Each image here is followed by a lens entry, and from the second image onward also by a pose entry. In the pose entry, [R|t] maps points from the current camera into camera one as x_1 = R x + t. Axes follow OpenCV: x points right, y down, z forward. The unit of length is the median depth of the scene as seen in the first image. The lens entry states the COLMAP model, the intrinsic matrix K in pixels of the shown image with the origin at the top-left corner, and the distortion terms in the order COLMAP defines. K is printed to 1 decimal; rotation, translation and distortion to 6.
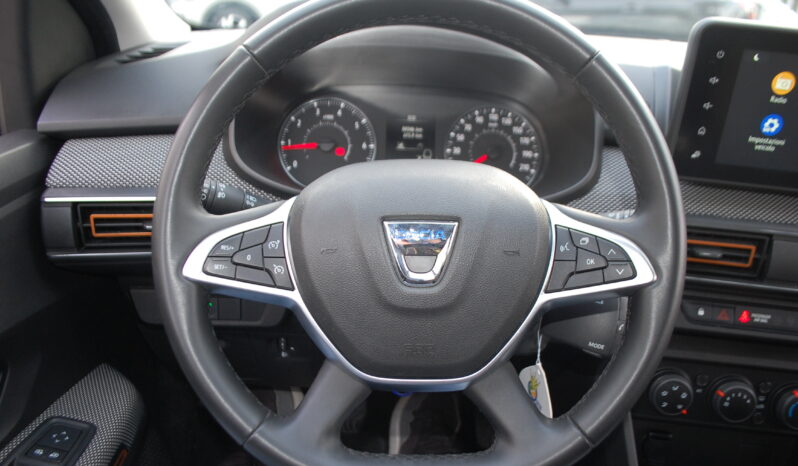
lens RADIAL K [[592.5, 0, 402.1], [0, 592.5, 249.4], [0, 0, 1]] dist [-0.075252, -0.007655]
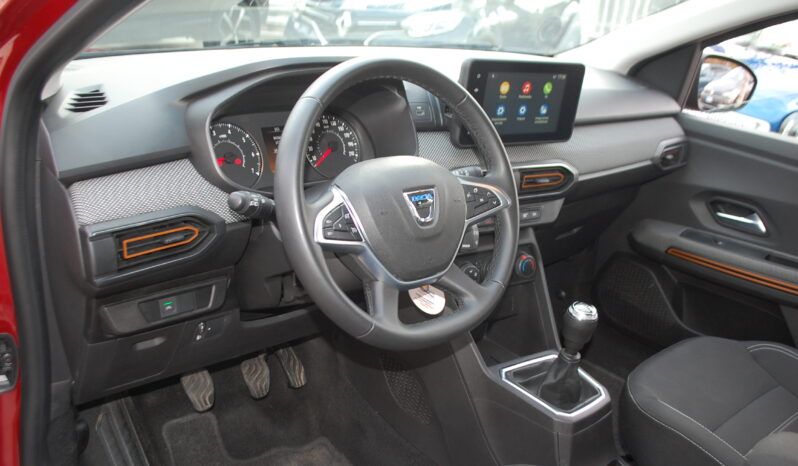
lens RADIAL K [[666.4, 0, 376.3], [0, 666.4, 228.5], [0, 0, 1]] dist [-0.070749, -0.014777]
pose [[0.774469, -0.204655, 0.598593, -0.917718], [0.211358, 0.975560, 0.060079, -0.054502], [-0.596259, 0.079989, 0.798797, -0.392768]]
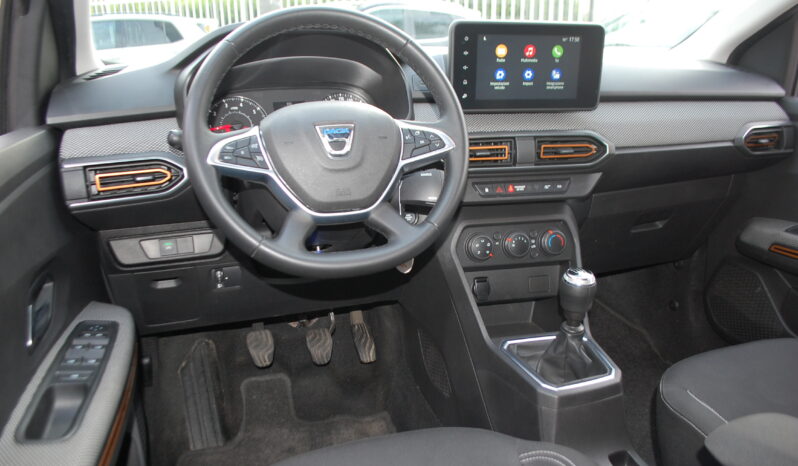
lens RADIAL K [[589.3, 0, 388.1], [0, 589.3, 238.7], [0, 0, 1]] dist [-0.094118, 0.016736]
pose [[0.942722, -0.156182, 0.294757, -0.291111], [0.185814, 0.979705, -0.075177, 0.333383], [-0.277034, 0.125641, 0.952611, -0.550494]]
